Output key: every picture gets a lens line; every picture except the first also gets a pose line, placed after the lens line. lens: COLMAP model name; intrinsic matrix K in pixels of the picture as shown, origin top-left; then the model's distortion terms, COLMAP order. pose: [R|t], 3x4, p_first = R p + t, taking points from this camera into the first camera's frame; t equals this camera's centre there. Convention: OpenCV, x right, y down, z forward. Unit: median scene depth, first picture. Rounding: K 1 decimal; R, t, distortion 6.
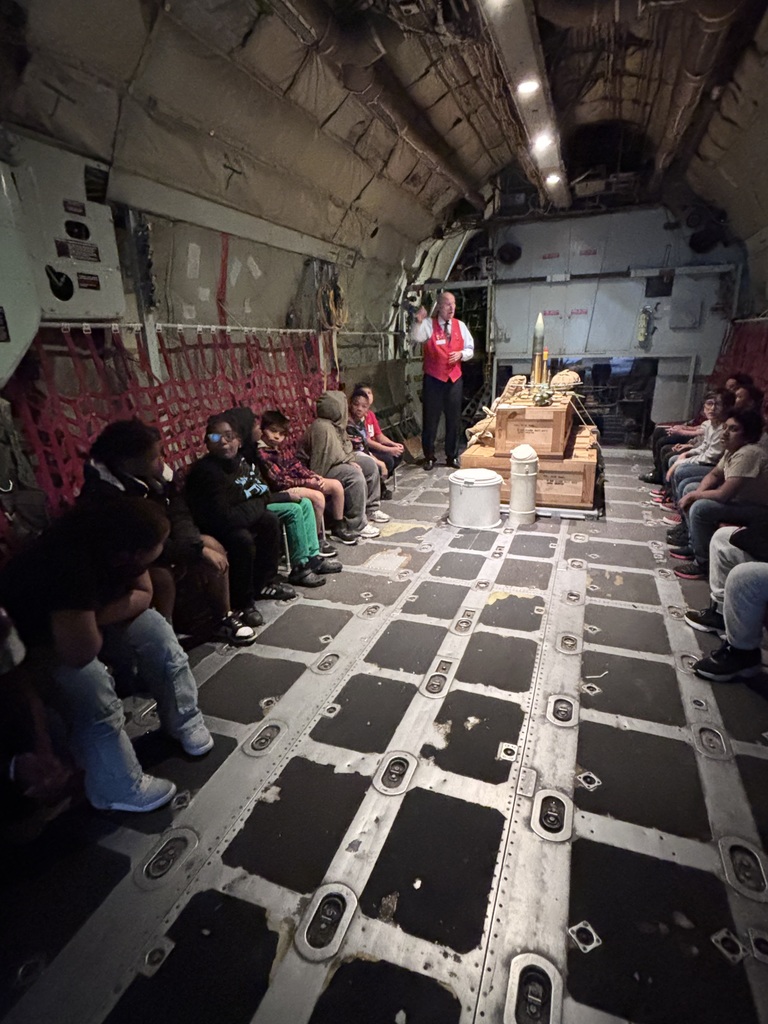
lens RADIAL K [[512.9, 0, 414.7], [0, 512.9, 501.8], [0, 0, 1]] dist [0.030826, -0.000912]
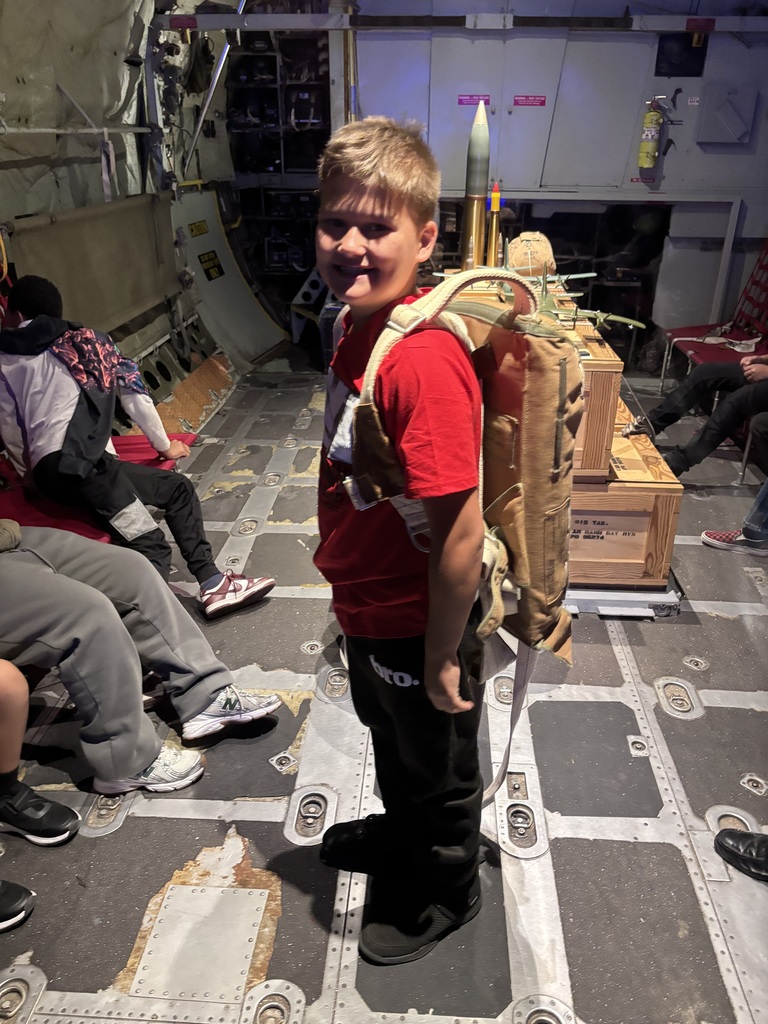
lens RADIAL K [[760.1, 0, 410.7], [0, 760.1, 513.4], [0, 0, 1]] dist [0.035140, -0.030654]
pose [[0.961178, -0.093155, 0.259728, -0.017534], [0.052149, 0.985653, 0.160528, -0.112823], [-0.270956, -0.140752, 0.952246, 0.308005]]
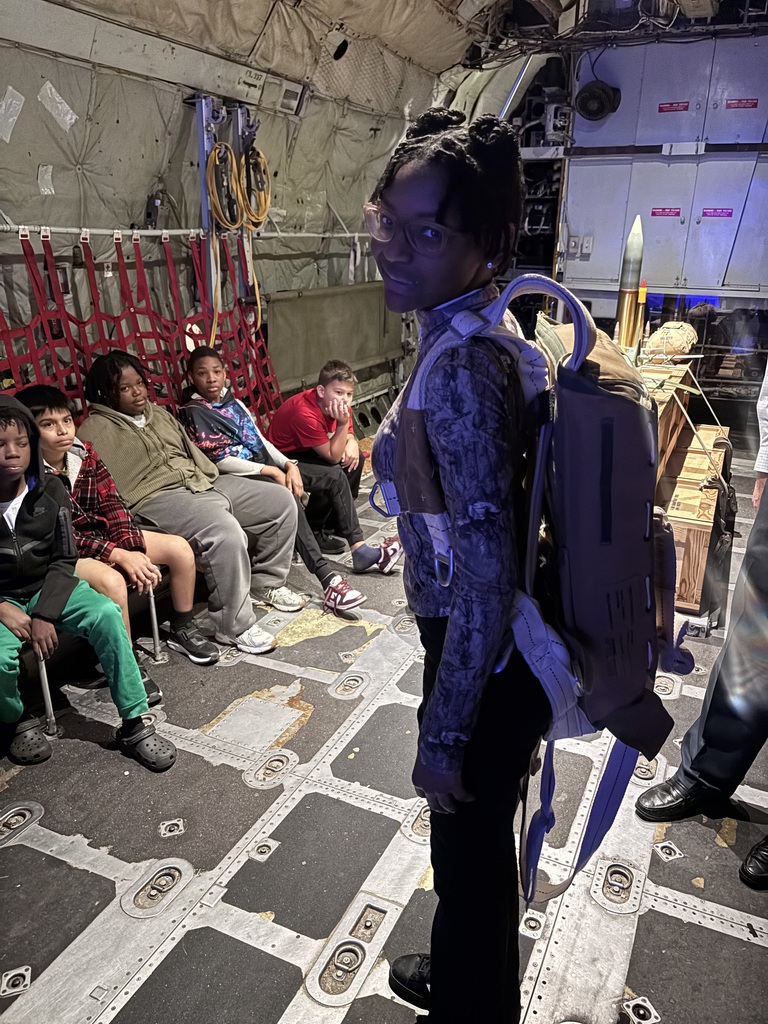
lens RADIAL K [[760.1, 0, 410.7], [0, 760.1, 513.4], [0, 0, 1]] dist [0.035140, -0.030654]
pose [[0.995789, 0.070084, -0.059089, 0.067224], [-0.066999, 0.996362, 0.052673, -0.072868], [0.062566, -0.048493, 0.996862, 0.156132]]
